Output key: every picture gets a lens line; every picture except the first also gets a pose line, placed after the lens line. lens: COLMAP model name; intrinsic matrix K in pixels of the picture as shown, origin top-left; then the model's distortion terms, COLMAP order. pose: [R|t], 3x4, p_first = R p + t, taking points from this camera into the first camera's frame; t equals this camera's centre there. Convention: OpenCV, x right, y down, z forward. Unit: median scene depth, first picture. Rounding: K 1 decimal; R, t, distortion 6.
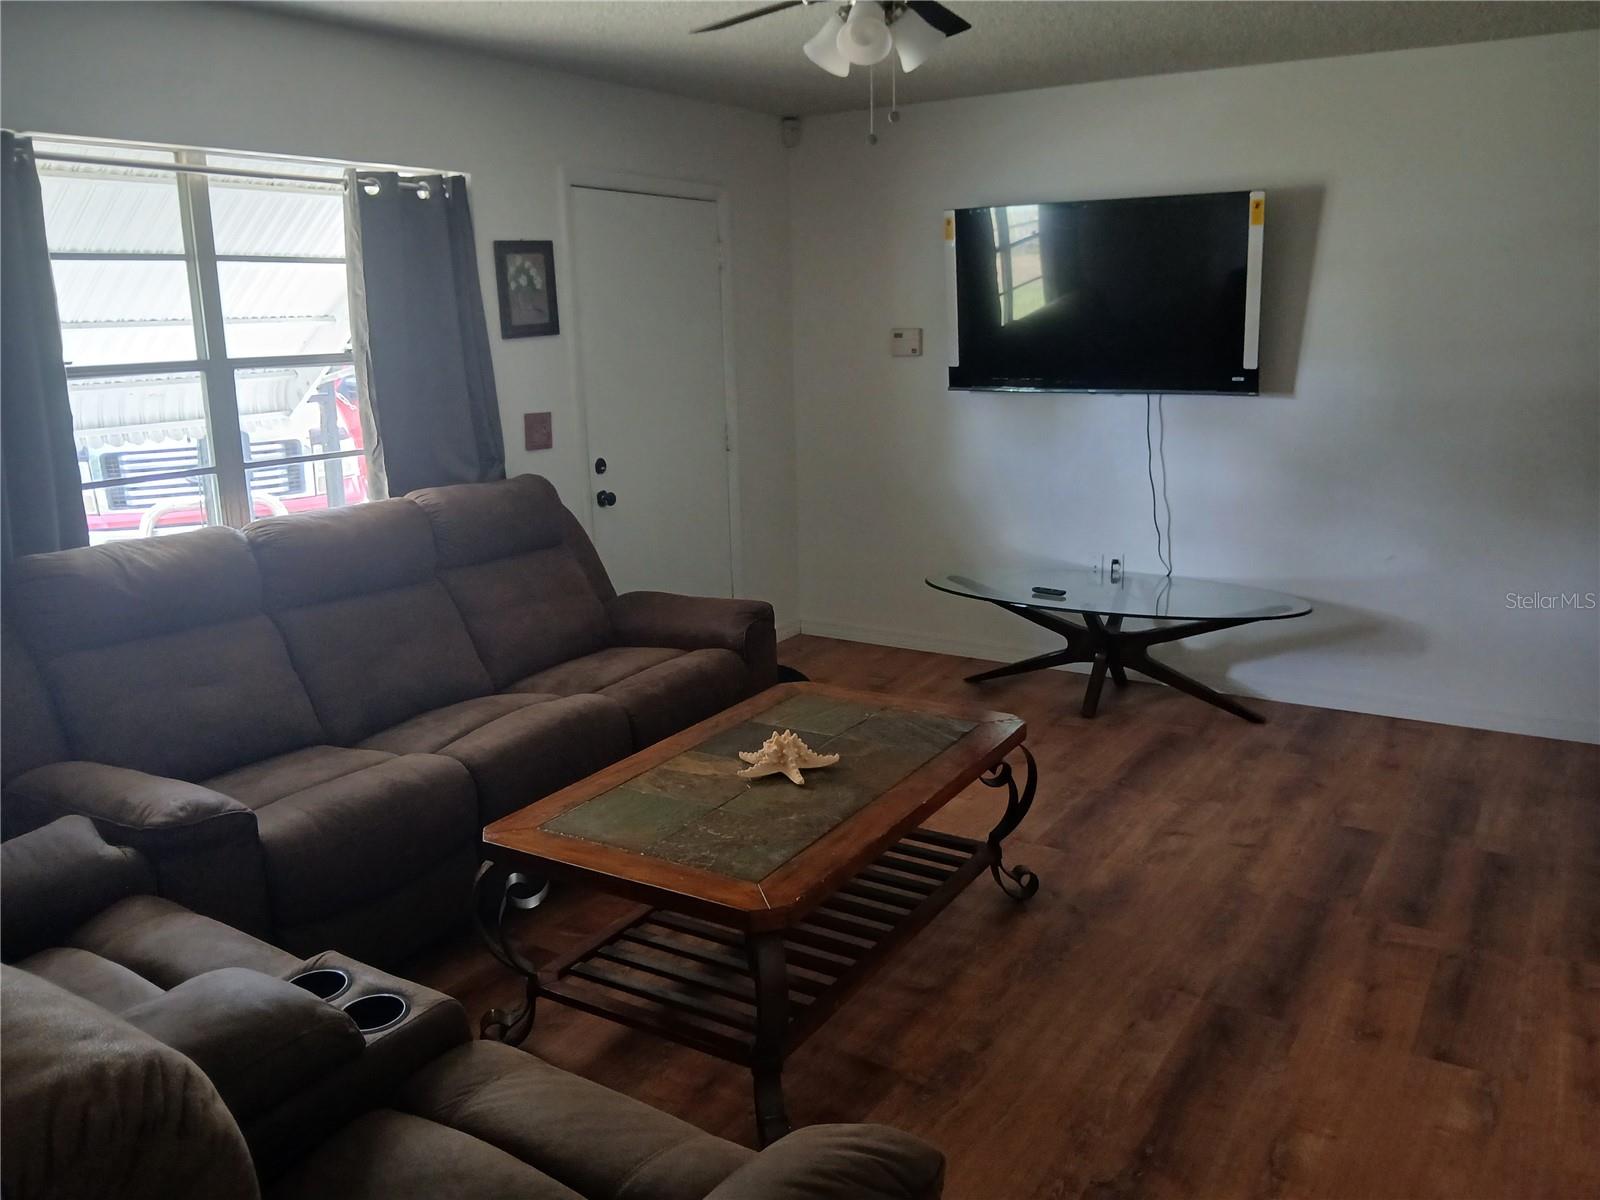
lens RADIAL K [[1293.7, 0, 800.0], [0, 1293.7, 600.0], [0, 0, 1]] dist [0.057928, -0.098607]
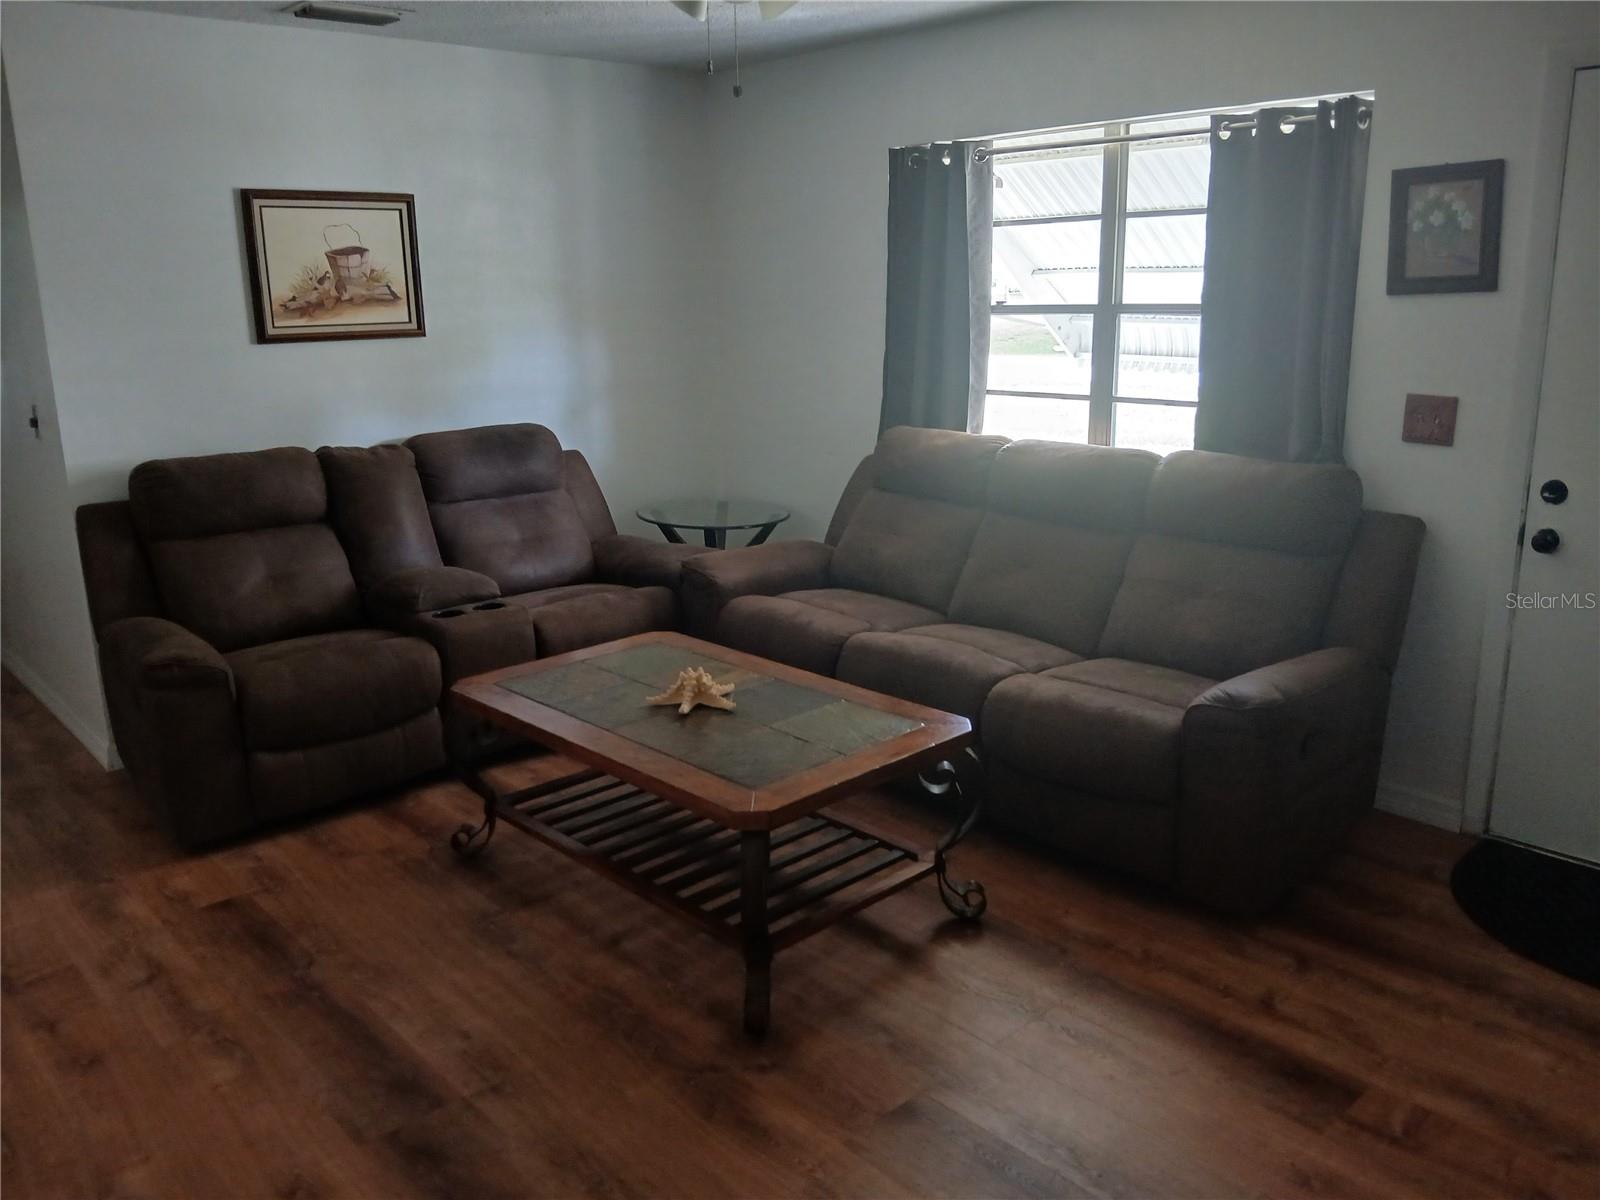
lens RADIAL K [[1246.9, 0, 800.0], [0, 1246.9, 600.0], [0, 0, 1]] dist [-0.004738, -0.003461]
pose [[-0.261965, 0.270235, -0.926471, 0.725459], [-0.186203, 0.927805, 0.323274, -0.243090], [0.946944, 0.257198, -0.192734, 1.003882]]
